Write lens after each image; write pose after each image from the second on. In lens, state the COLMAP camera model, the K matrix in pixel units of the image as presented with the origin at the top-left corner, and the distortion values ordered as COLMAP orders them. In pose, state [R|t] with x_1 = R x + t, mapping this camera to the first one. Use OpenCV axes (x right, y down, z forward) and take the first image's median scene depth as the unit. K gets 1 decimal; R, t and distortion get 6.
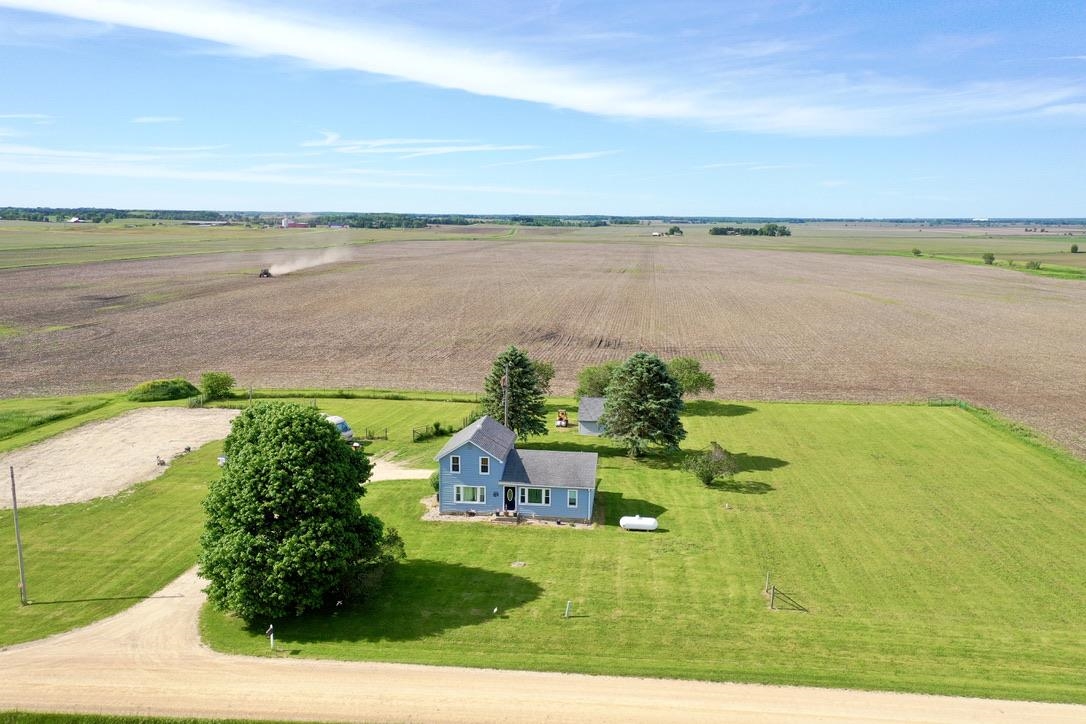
lens RADIAL K [[854.1, 0, 543.0], [0, 854.1, 362.0], [0, 0, 1]] dist [0.008686, 0.000411]
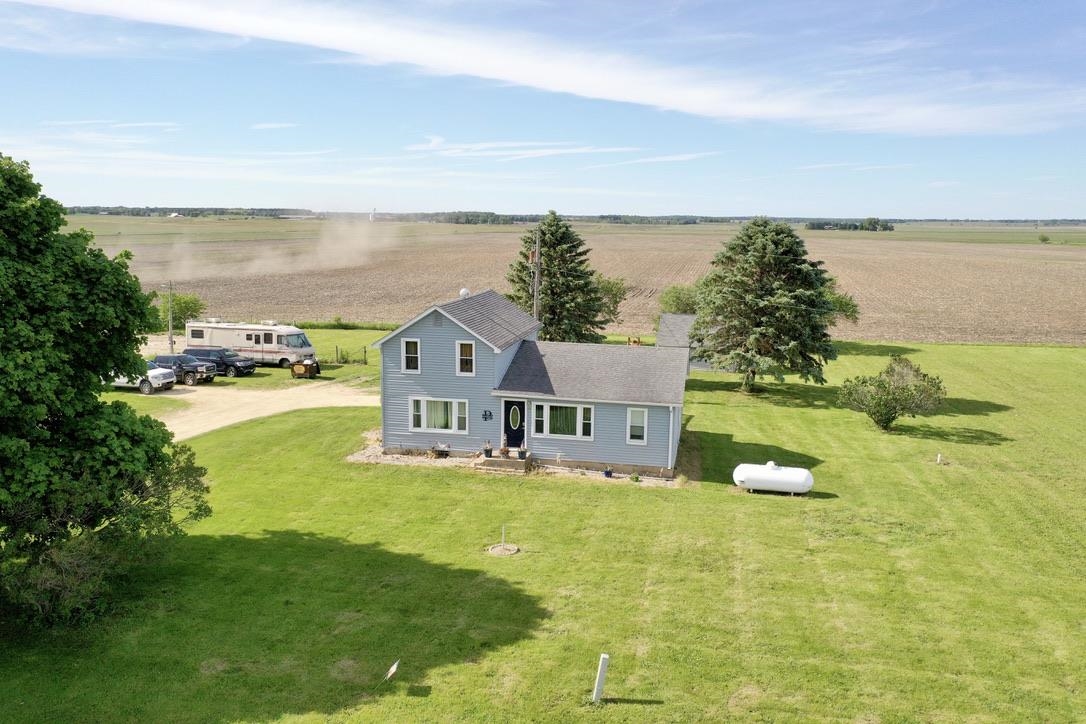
lens RADIAL K [[854.1, 0, 543.0], [0, 854.1, 362.0], [0, 0, 1]] dist [0.008686, 0.000411]
pose [[0.994850, 0.017051, -0.099915, 0.029871], [-0.017275, 0.999850, -0.001376, 0.127126], [0.099877, 0.003095, 0.994995, 0.510138]]
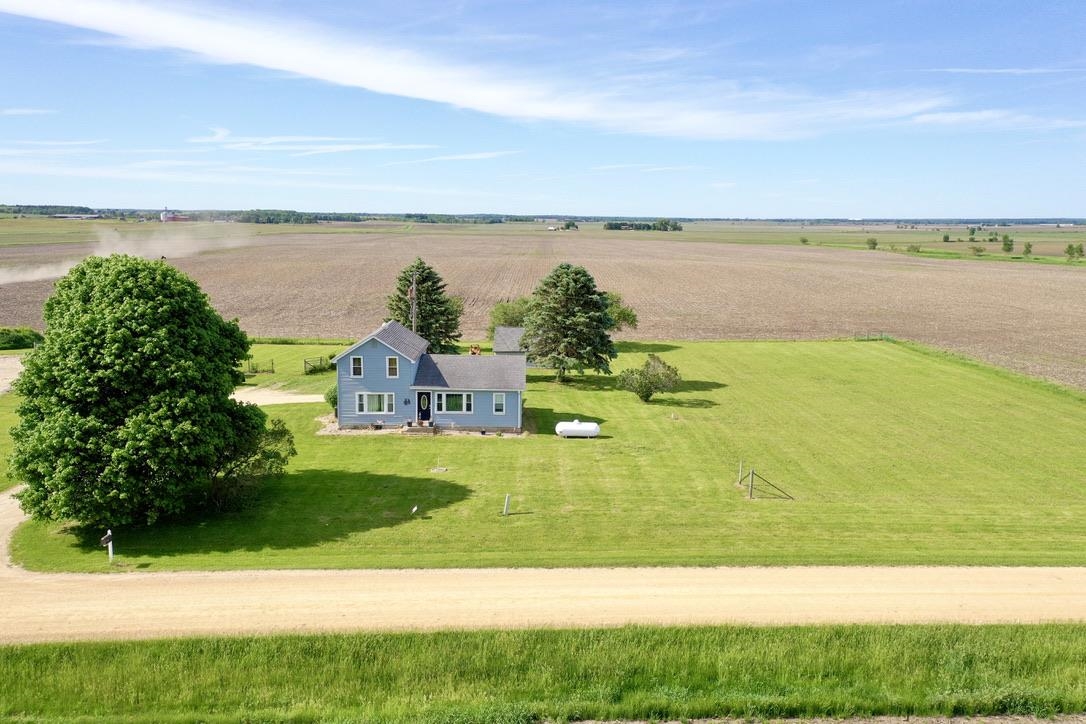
lens RADIAL K [[854.1, 0, 543.0], [0, 854.1, 362.0], [0, 0, 1]] dist [0.008686, 0.000411]
pose [[0.992589, -0.018024, 0.120175, -0.023623], [0.018022, 0.999837, 0.001101, 0.121563], [-0.120175, 0.001073, 0.992752, 0.161104]]
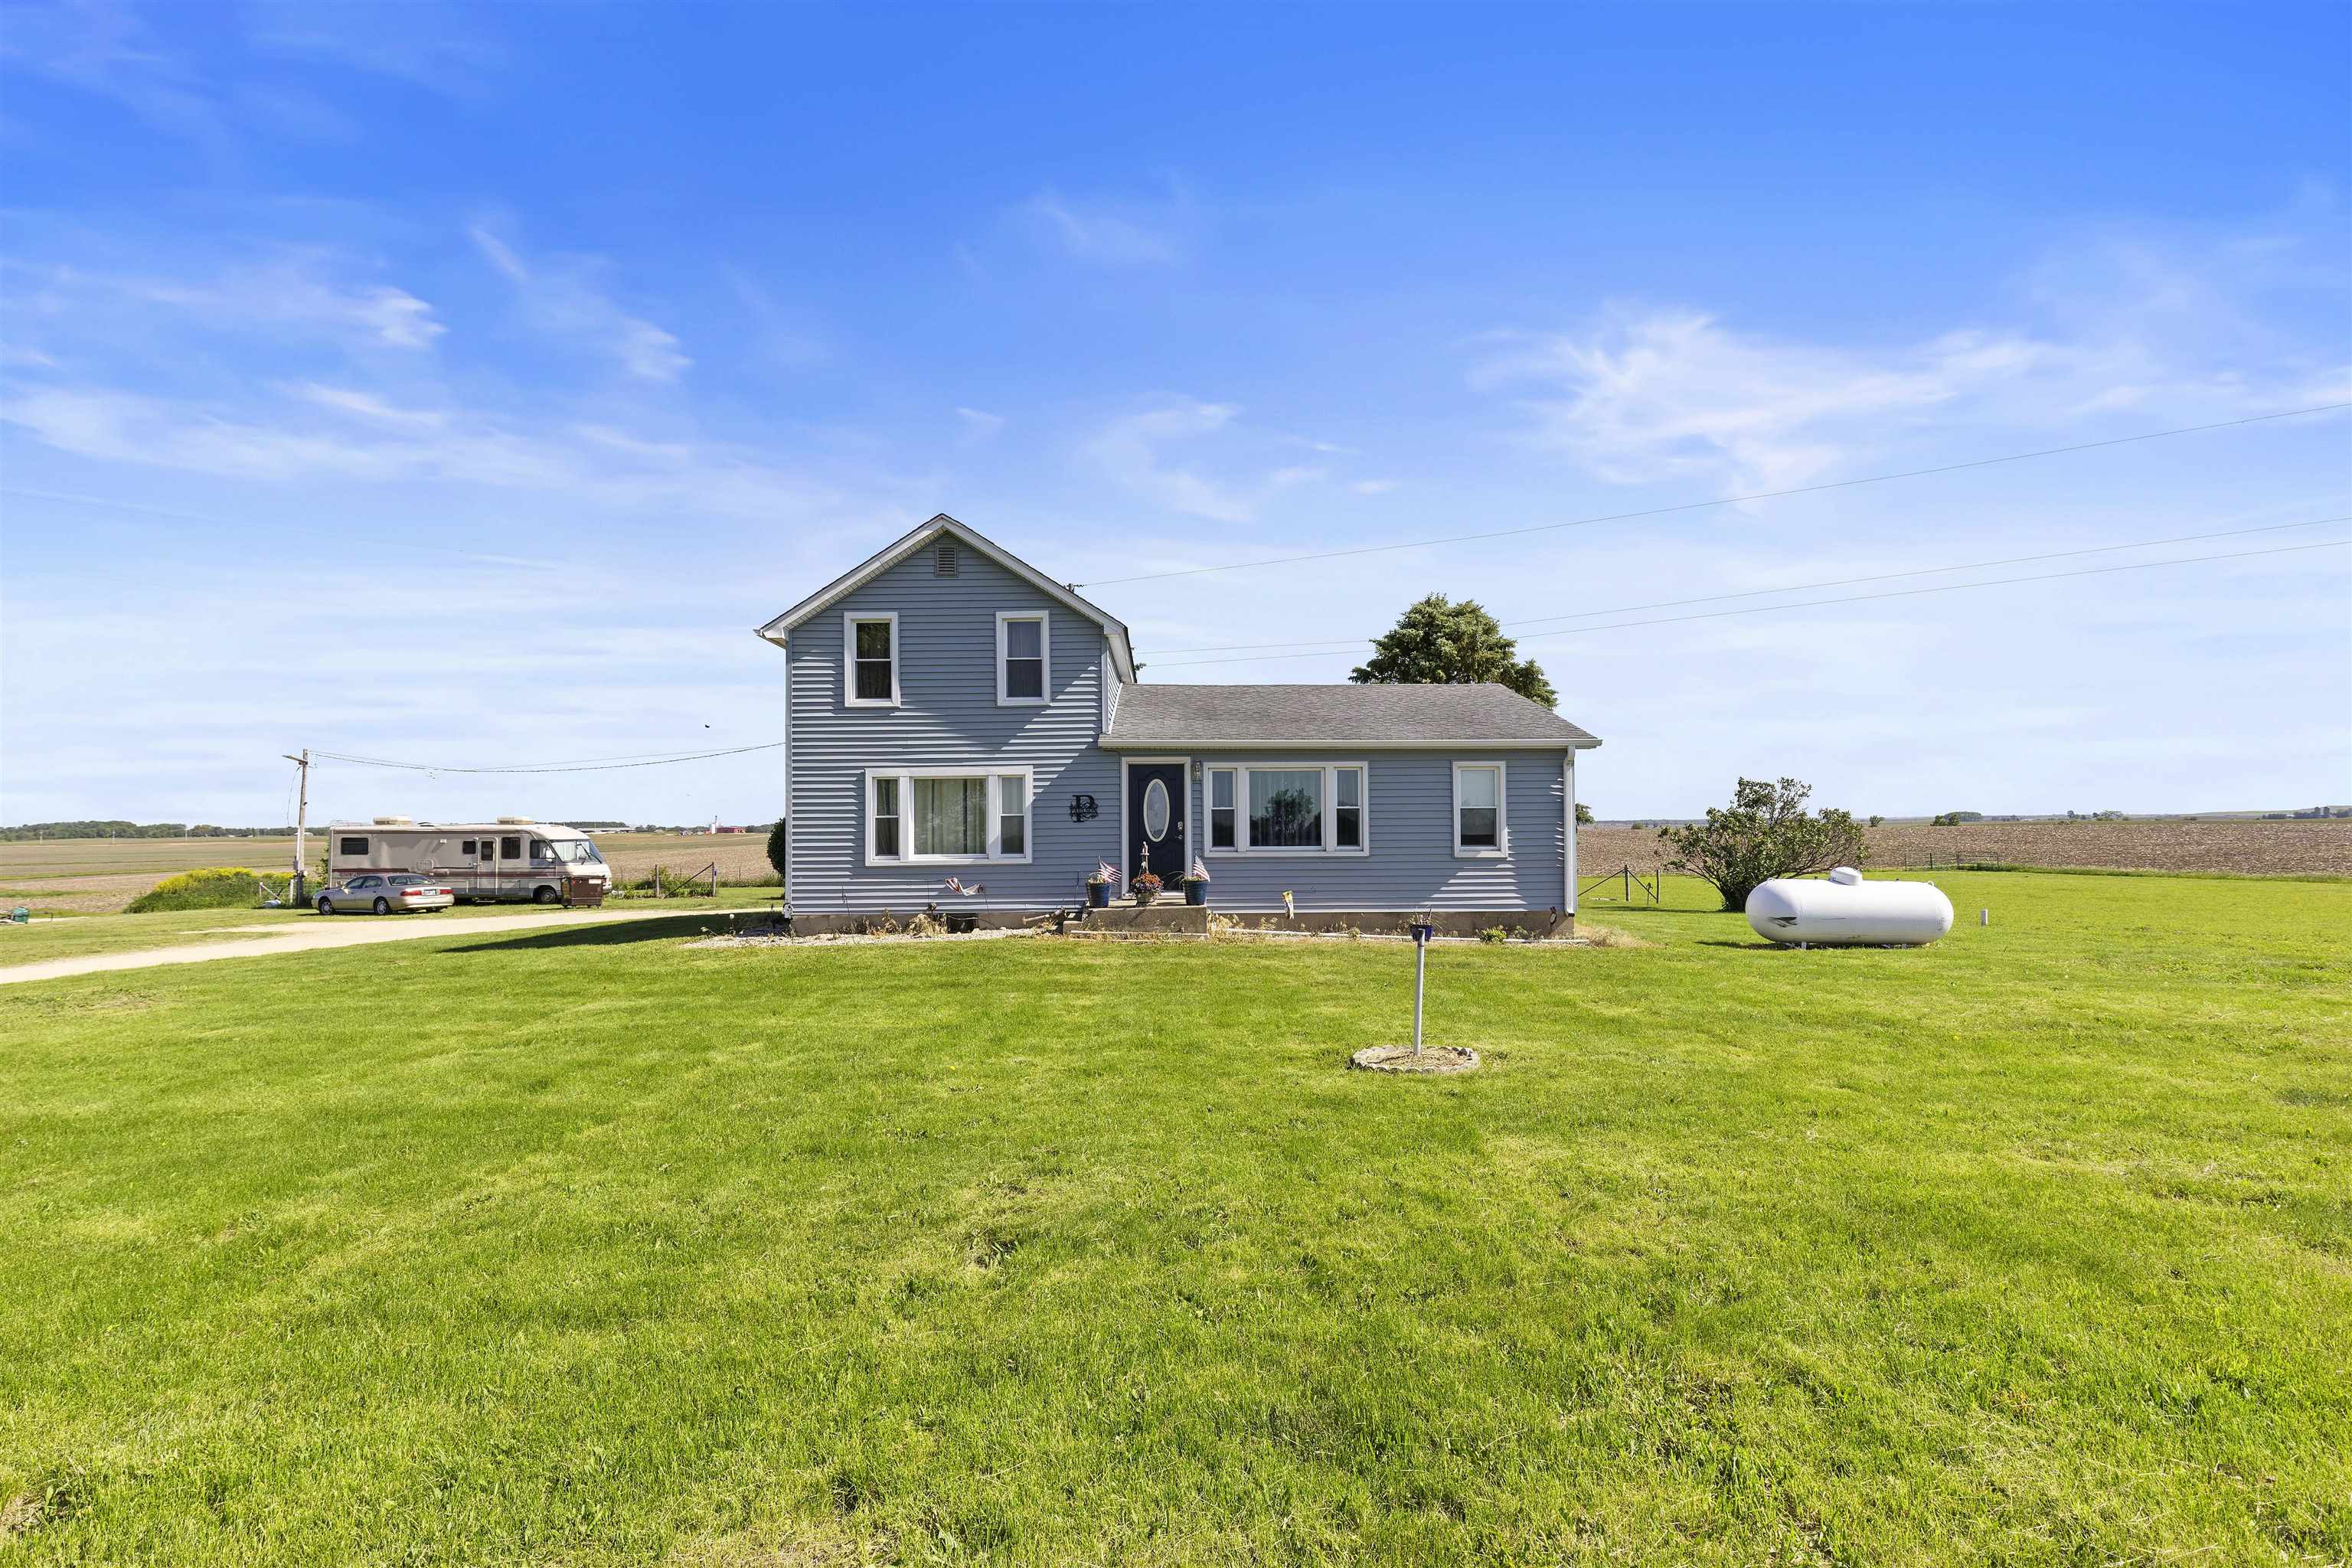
lens RADIAL K [[1121.2, 0, 1176.0], [0, 1121.2, 784.0], [0, 0, 1]] dist [0.030445, -0.000072]
pose [[0.995491, -0.015937, 0.093508, -0.060156], [0.032817, 0.982774, -0.181874, 0.203569], [-0.088999, 0.184123, 0.978866, 0.774849]]
